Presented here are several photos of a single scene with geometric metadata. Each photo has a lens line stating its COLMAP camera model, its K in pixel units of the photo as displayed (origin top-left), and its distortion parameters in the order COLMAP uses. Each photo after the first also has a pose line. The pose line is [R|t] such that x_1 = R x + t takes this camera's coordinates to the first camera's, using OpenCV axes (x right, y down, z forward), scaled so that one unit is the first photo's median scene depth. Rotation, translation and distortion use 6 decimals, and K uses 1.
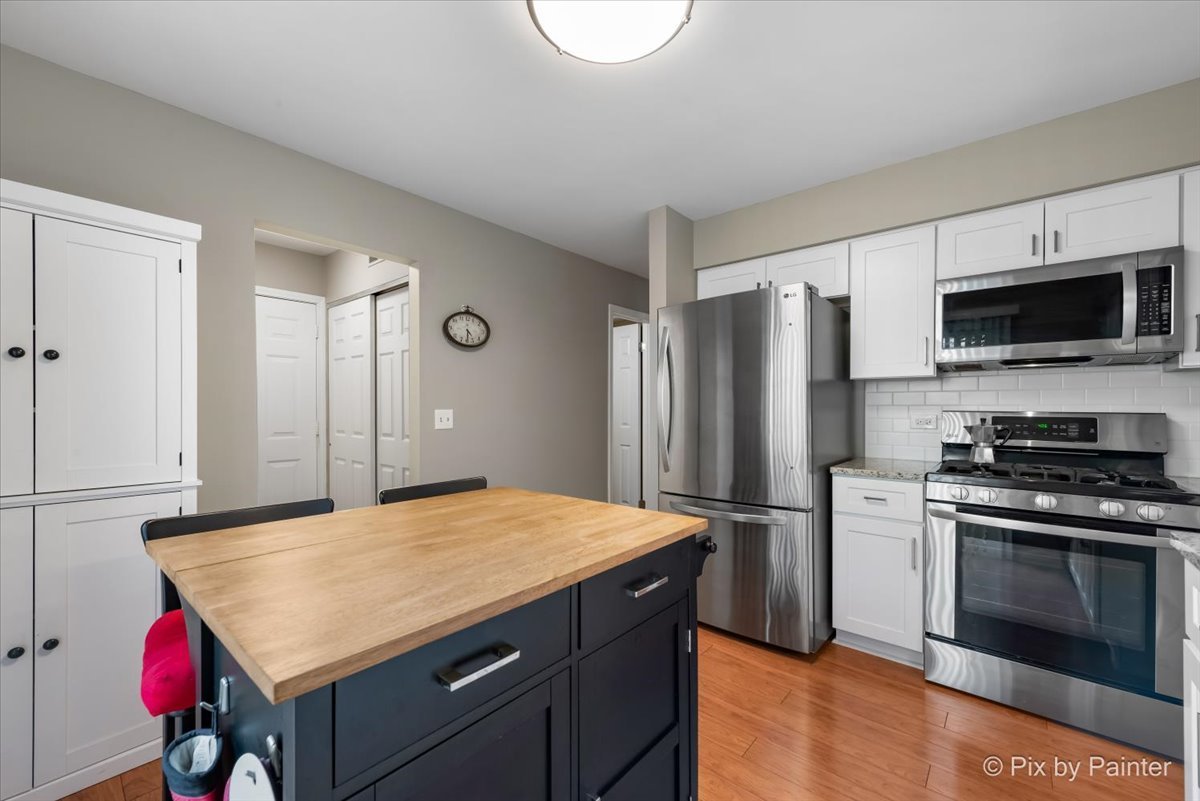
lens RADIAL K [[477.4, 0, 606.9], [0, 477.4, 408.0], [0, 0, 1]] dist [0.010934, 0.000831]
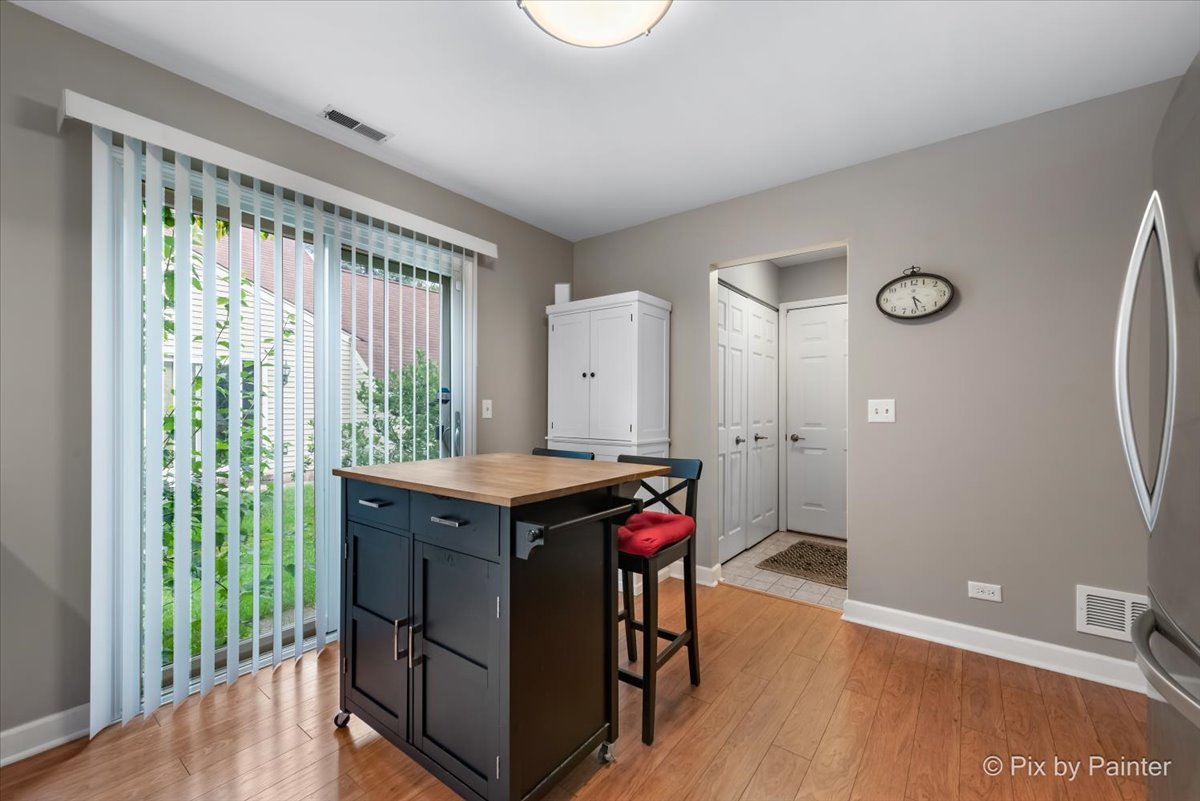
lens RADIAL K [[477.4, 0, 599.7], [0, 477.4, 404.3], [0, 0, 1]] dist [0.010934, 0.000831]
pose [[0.035059, 0.002478, -0.999382, 0.482230], [0.003103, 0.999992, 0.002589, 0.008258], [0.999380, -0.003192, 0.035051, 0.467973]]
